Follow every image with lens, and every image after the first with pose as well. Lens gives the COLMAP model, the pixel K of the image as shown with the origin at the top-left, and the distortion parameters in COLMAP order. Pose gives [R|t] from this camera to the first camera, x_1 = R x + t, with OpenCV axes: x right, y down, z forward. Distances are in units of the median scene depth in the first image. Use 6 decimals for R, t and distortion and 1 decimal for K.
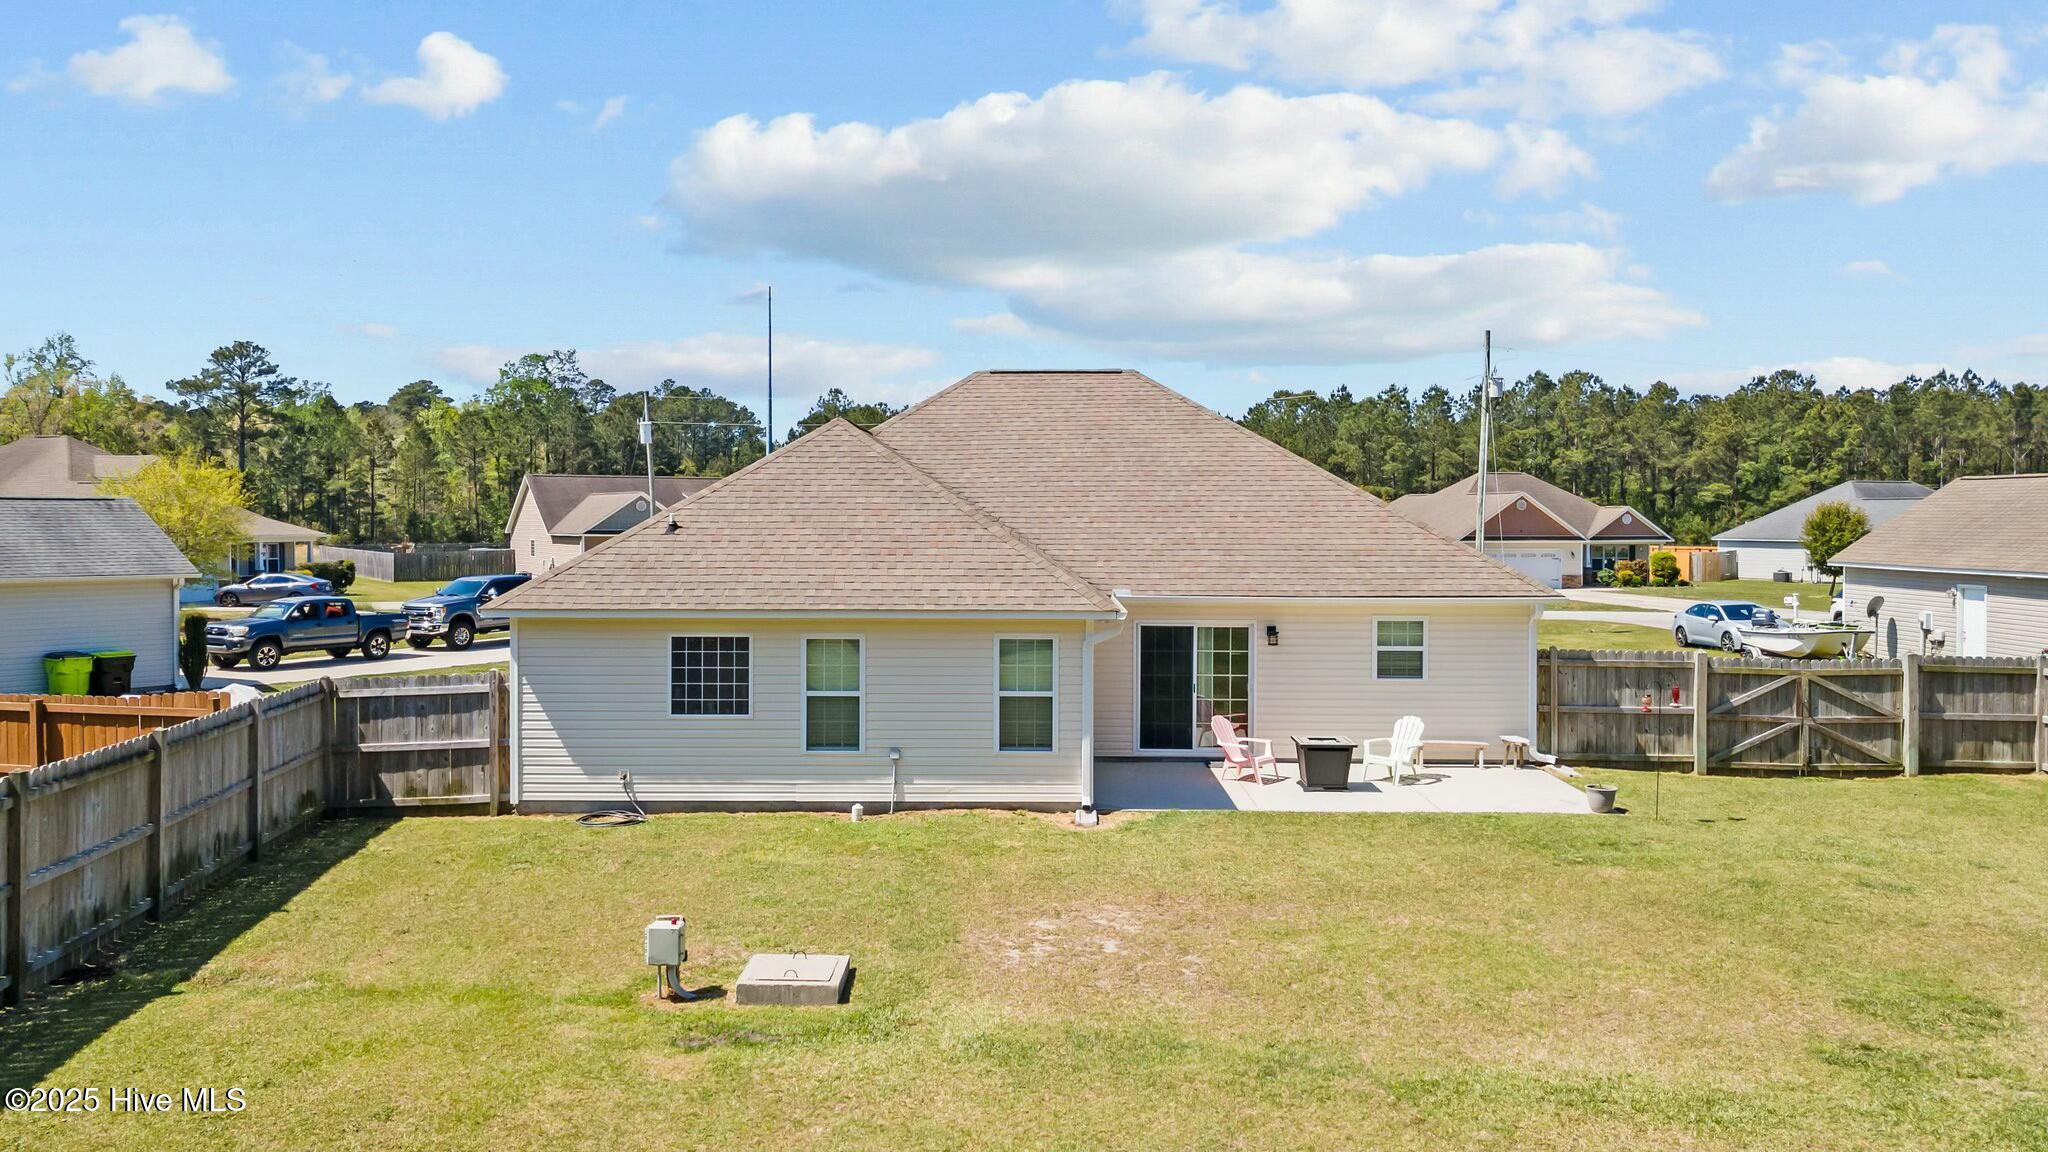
lens RADIAL K [[1490.3, 0, 1024.0], [0, 1490.3, 576.0], [0, 0, 1]] dist [0.004761, 0.069984]
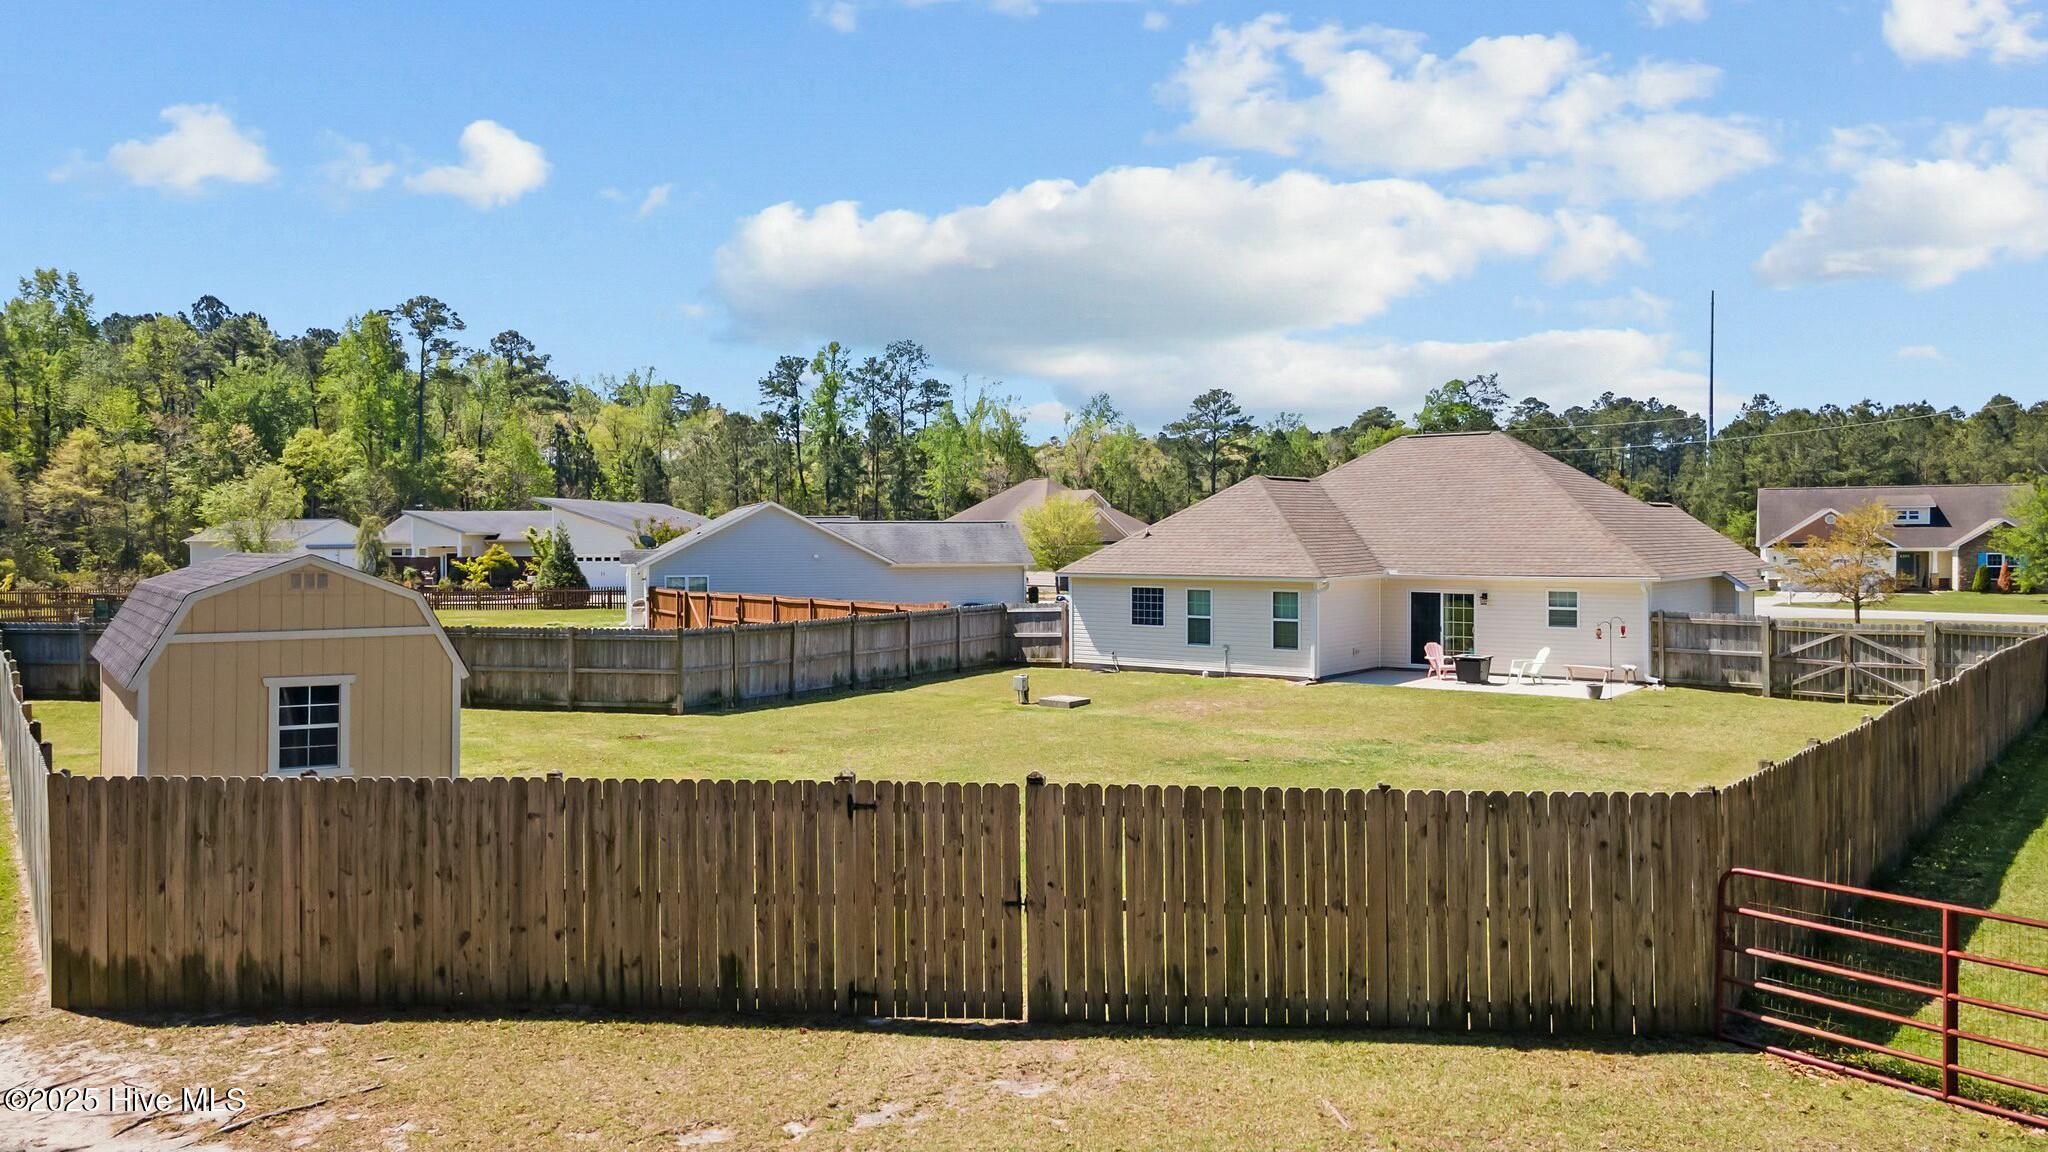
lens RADIAL K [[1440.5, 0, 1024.0], [0, 1440.5, 576.0], [0, 0, 1]] dist [-0.003171, 0.000115]
pose [[0.804930, 0.012720, -0.593233, 0.707190], [-0.016640, 0.999861, -0.001139, 0.024834], [0.593136, 0.010788, 0.805030, -0.605373]]
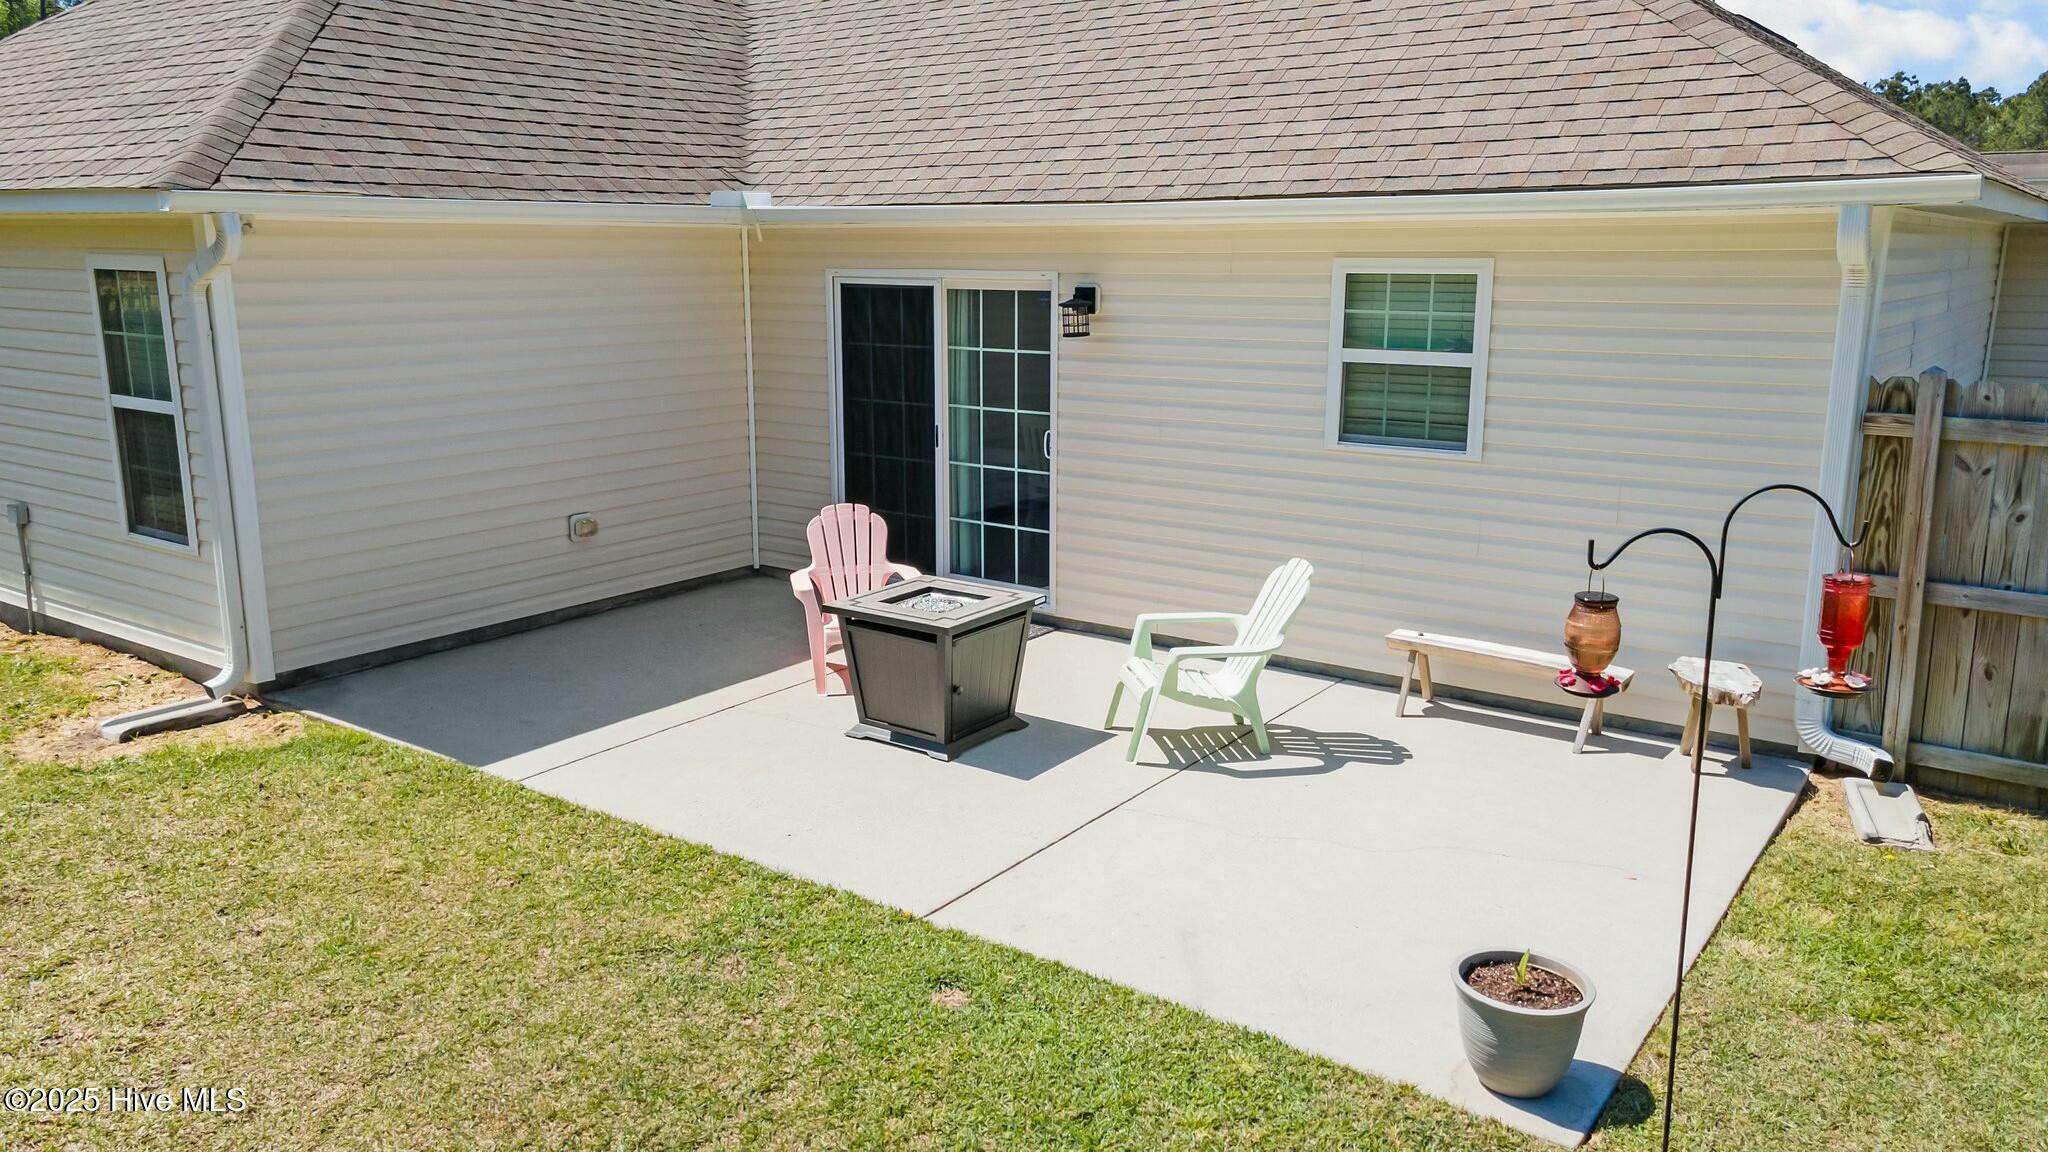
lens RADIAL K [[1490.3, 0, 1024.0], [0, 1490.3, 576.0], [0, 0, 1]] dist [0.004761, 0.069984]
pose [[0.829491, 0.118838, -0.545731, 0.369308], [-0.019956, 0.982784, 0.183678, 0.036785], [0.558164, -0.141468, 0.817582, 0.669150]]
